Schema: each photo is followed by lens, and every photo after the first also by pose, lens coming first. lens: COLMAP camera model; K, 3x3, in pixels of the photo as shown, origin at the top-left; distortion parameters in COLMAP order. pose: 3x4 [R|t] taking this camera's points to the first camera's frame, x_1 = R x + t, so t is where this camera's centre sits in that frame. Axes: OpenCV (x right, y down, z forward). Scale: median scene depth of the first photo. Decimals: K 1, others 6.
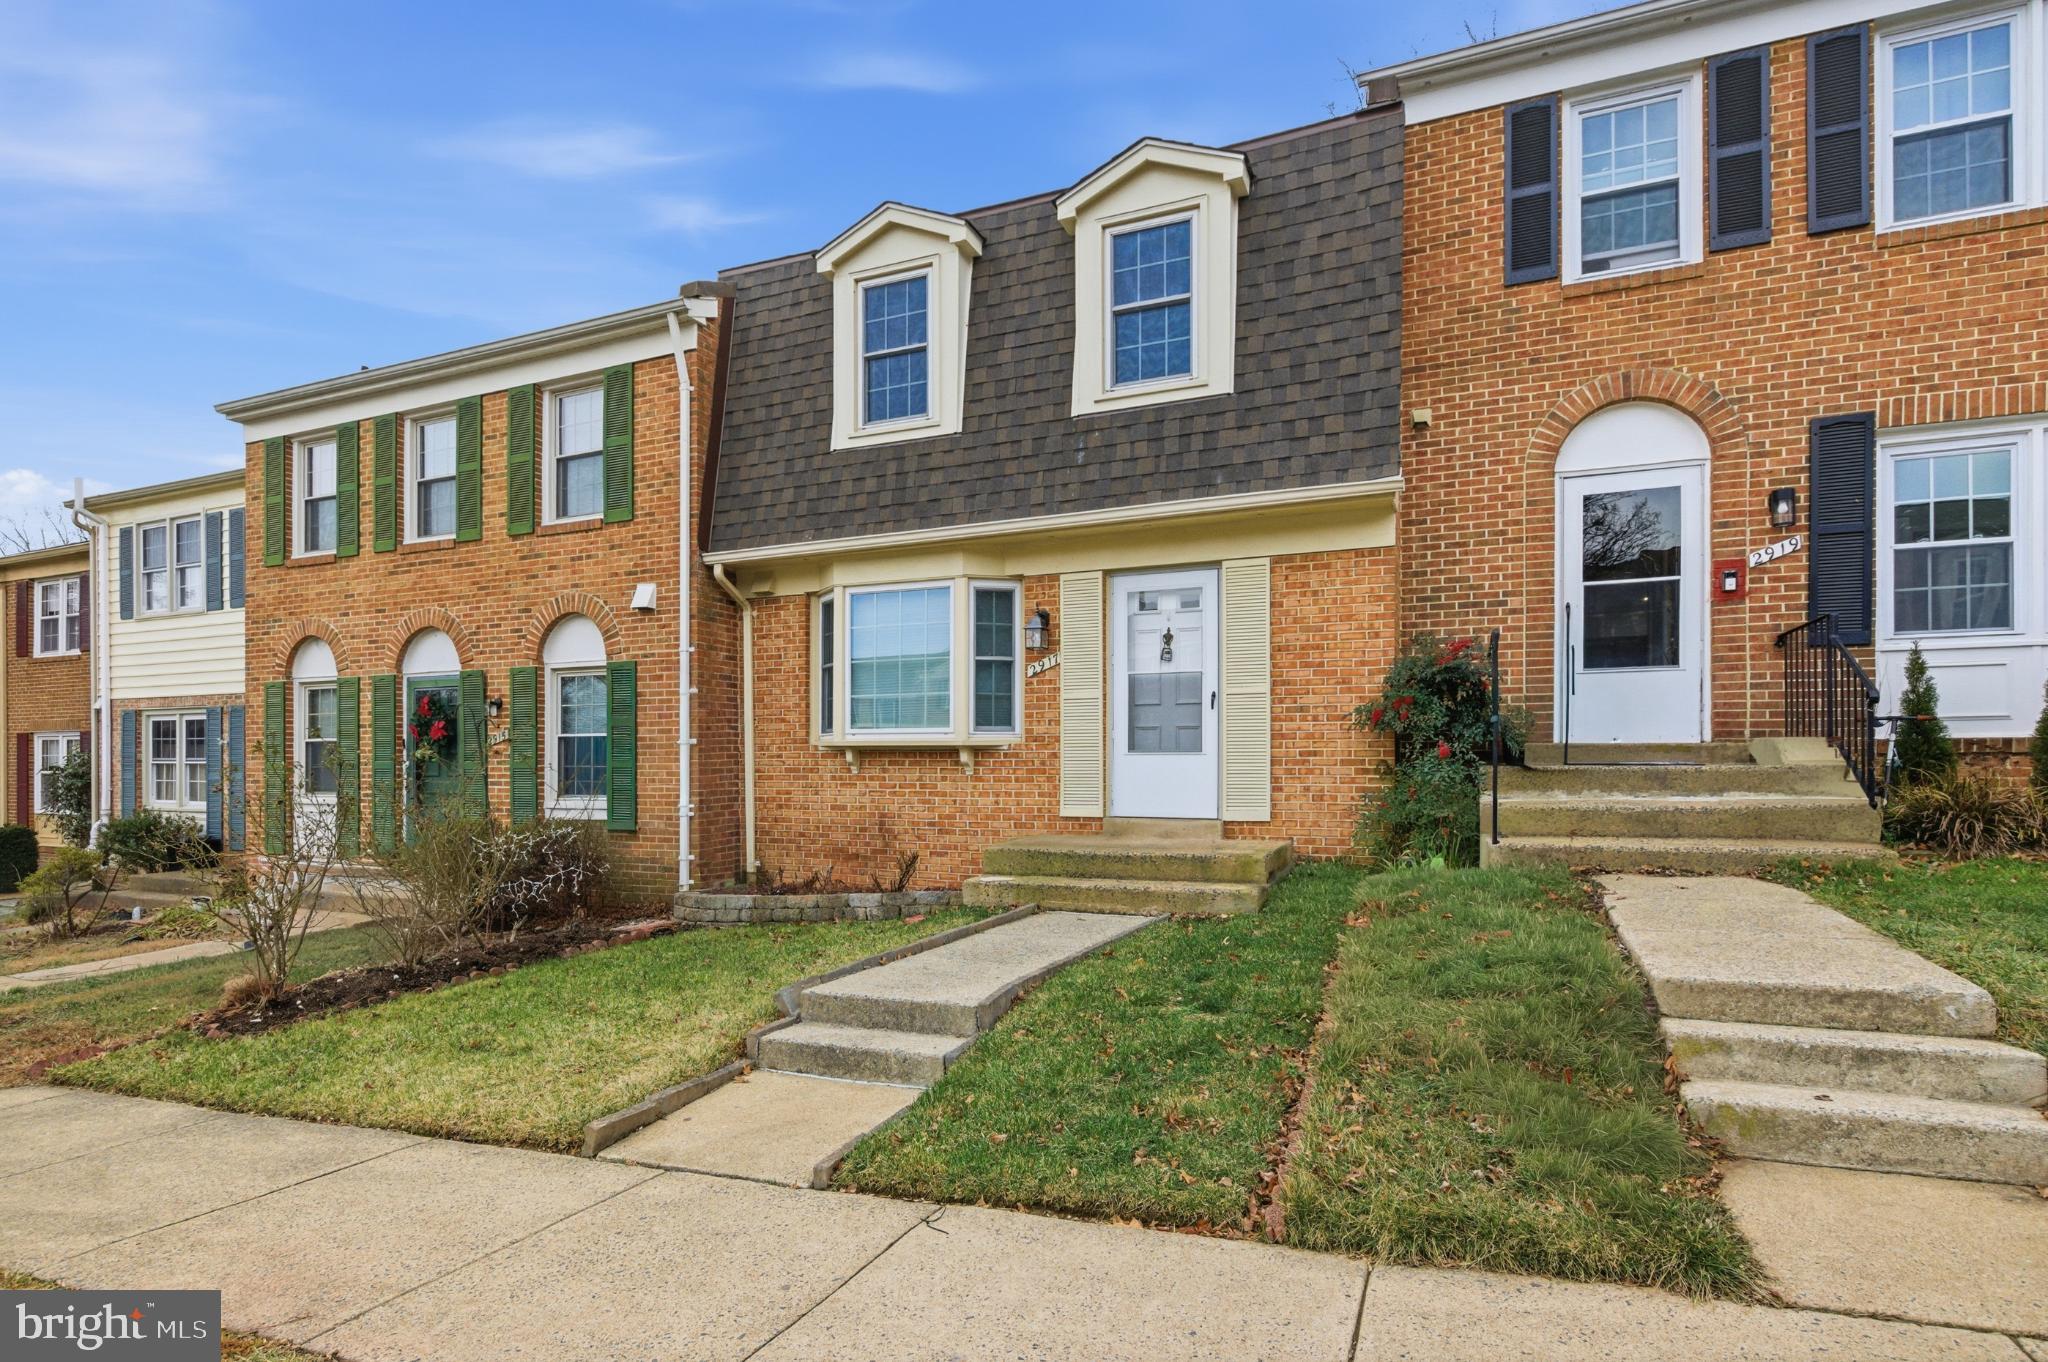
lens RADIAL K [[988.5, 0, 1053.7], [0, 988.5, 766.9], [0, 0, 1]] dist [-0.004656, 0.000452]
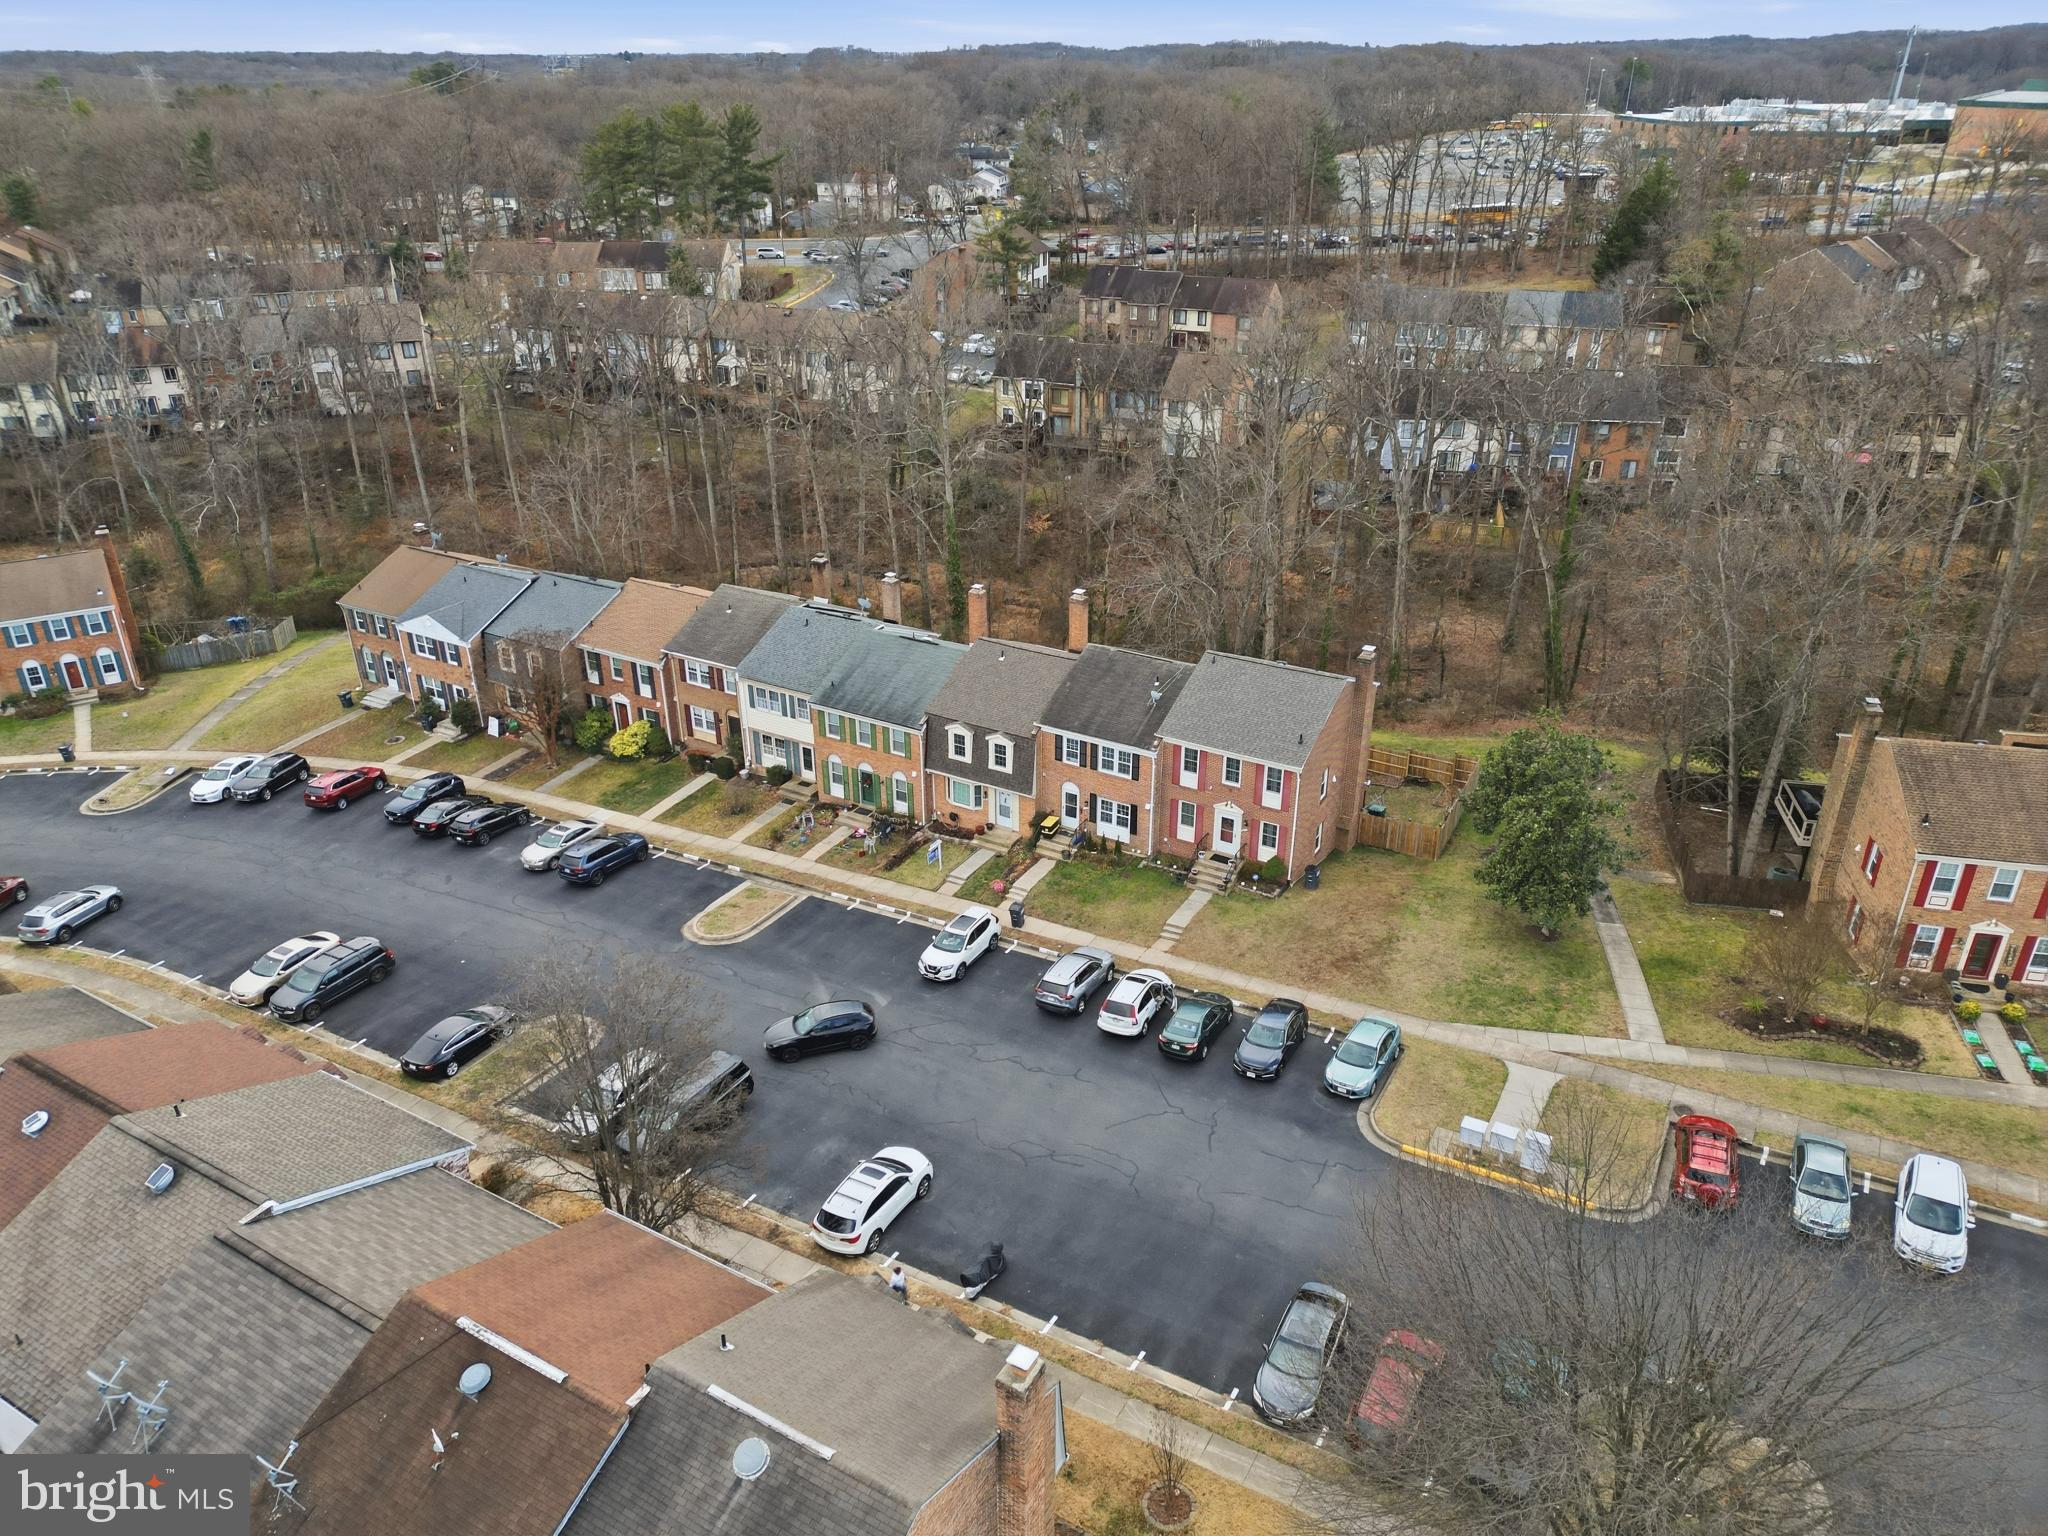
lens RADIAL K [[1485.5, 0, 1025.1], [0, 1485.5, 766.9], [0, 0, 1]] dist [0.000107, -0.000021]
pose [[0.992546, 0.055395, -0.108550, 1.266954], [0.000225, 0.889886, 0.456182, -4.654449], [0.121867, -0.452807, 0.883241, -7.229685]]
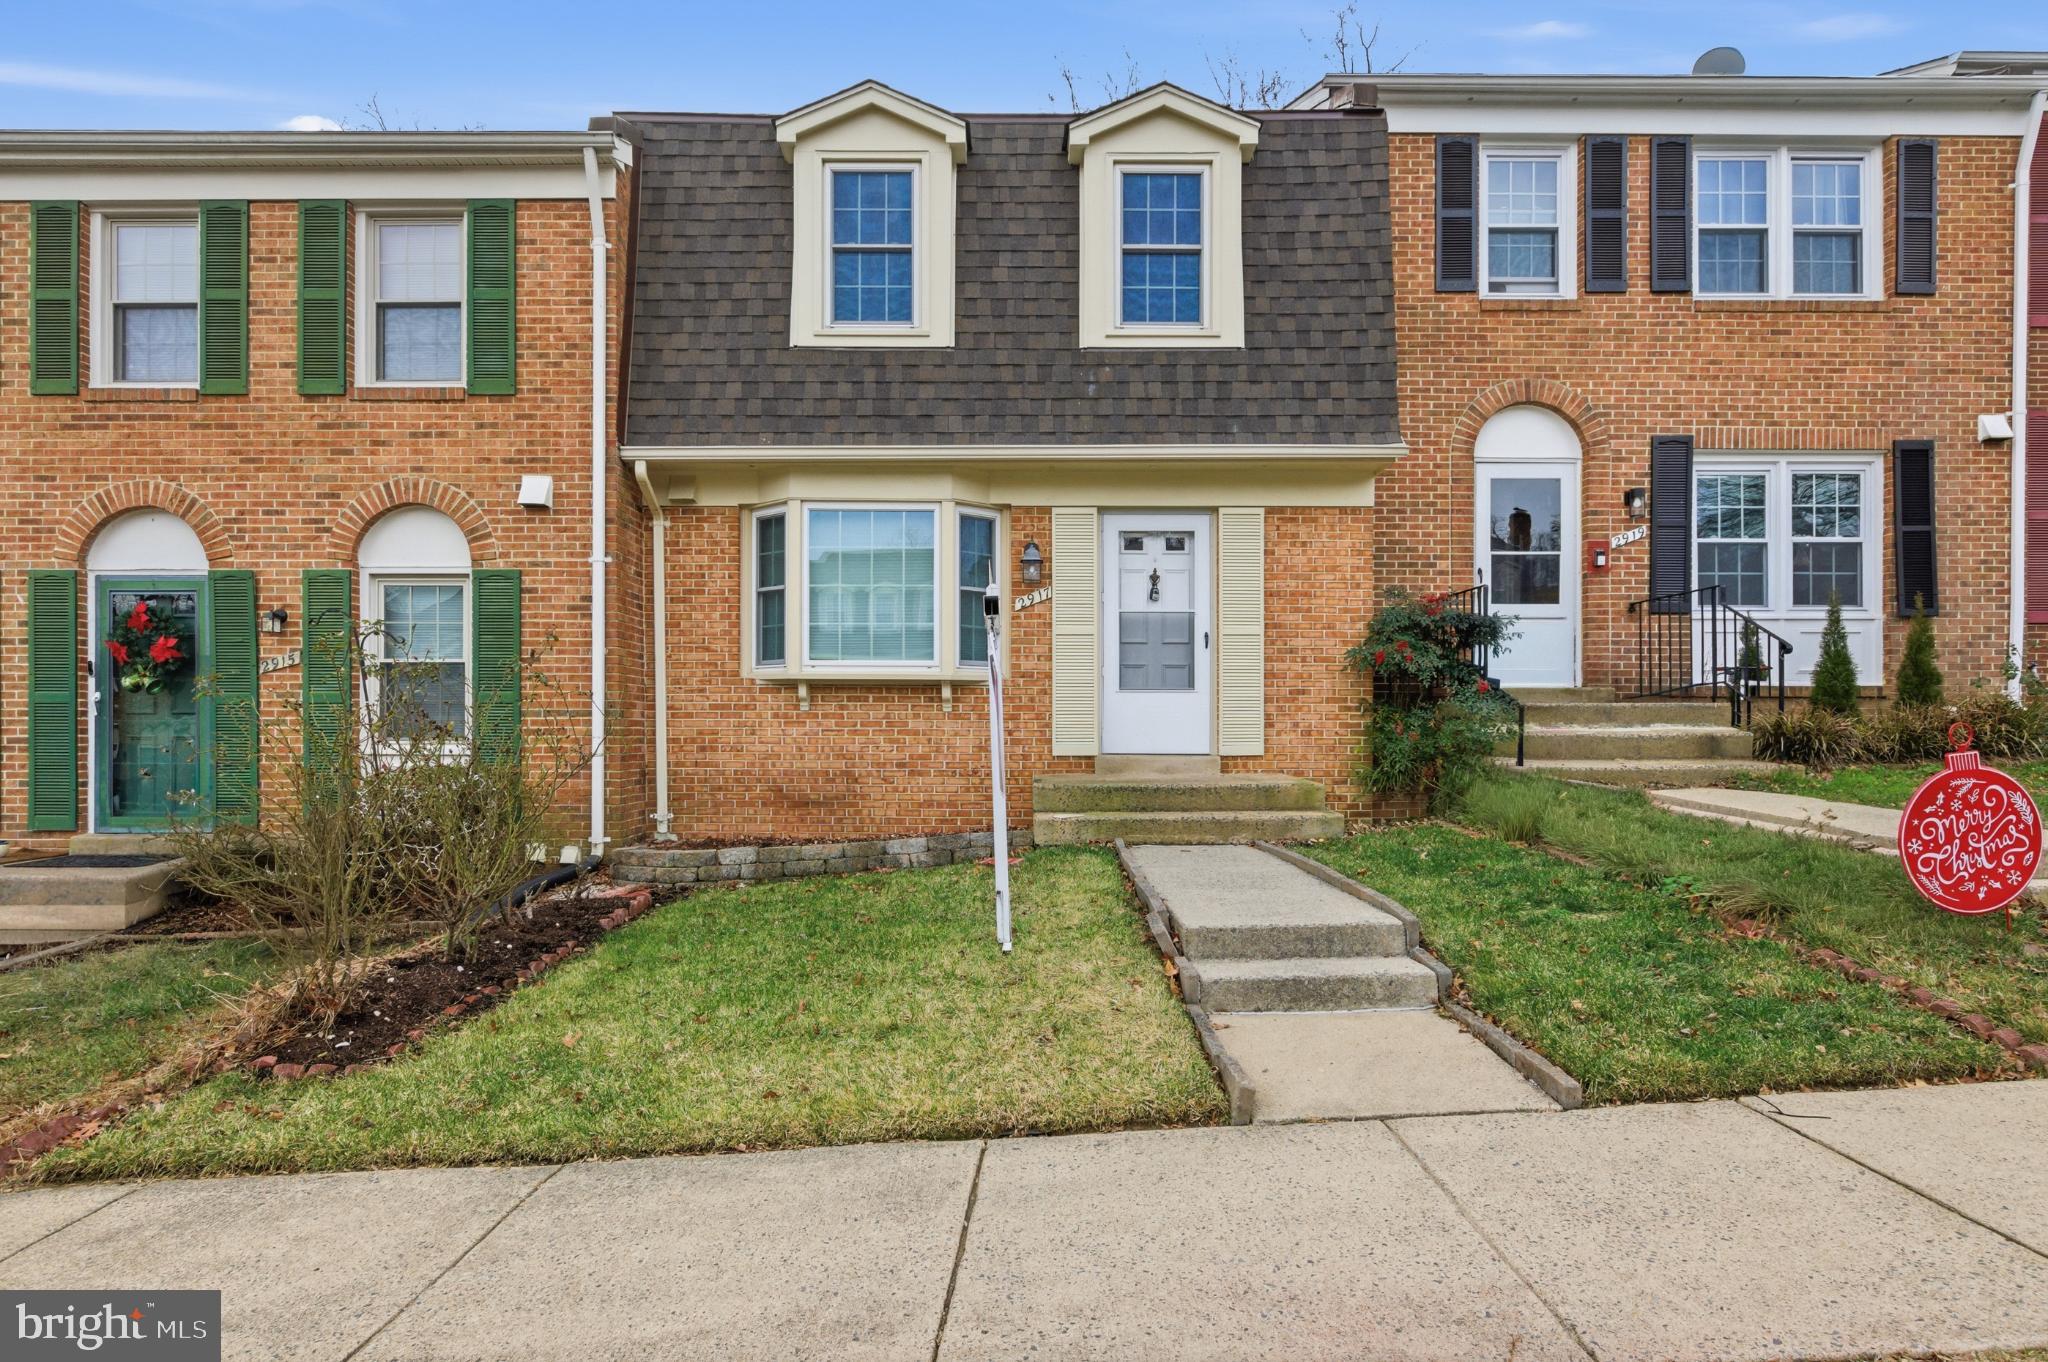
lens RADIAL K [[972.6, 0, 1001.0], [0, 972.6, 728.8], [0, 0, 1]] dist [-0.003529, 0.001062]
pose [[0.923547, 0.001127, 0.383482, -0.440113], [-0.002316, 0.999994, 0.002639, 0.023976], [-0.383477, -0.003325, 0.923544, 0.137670]]
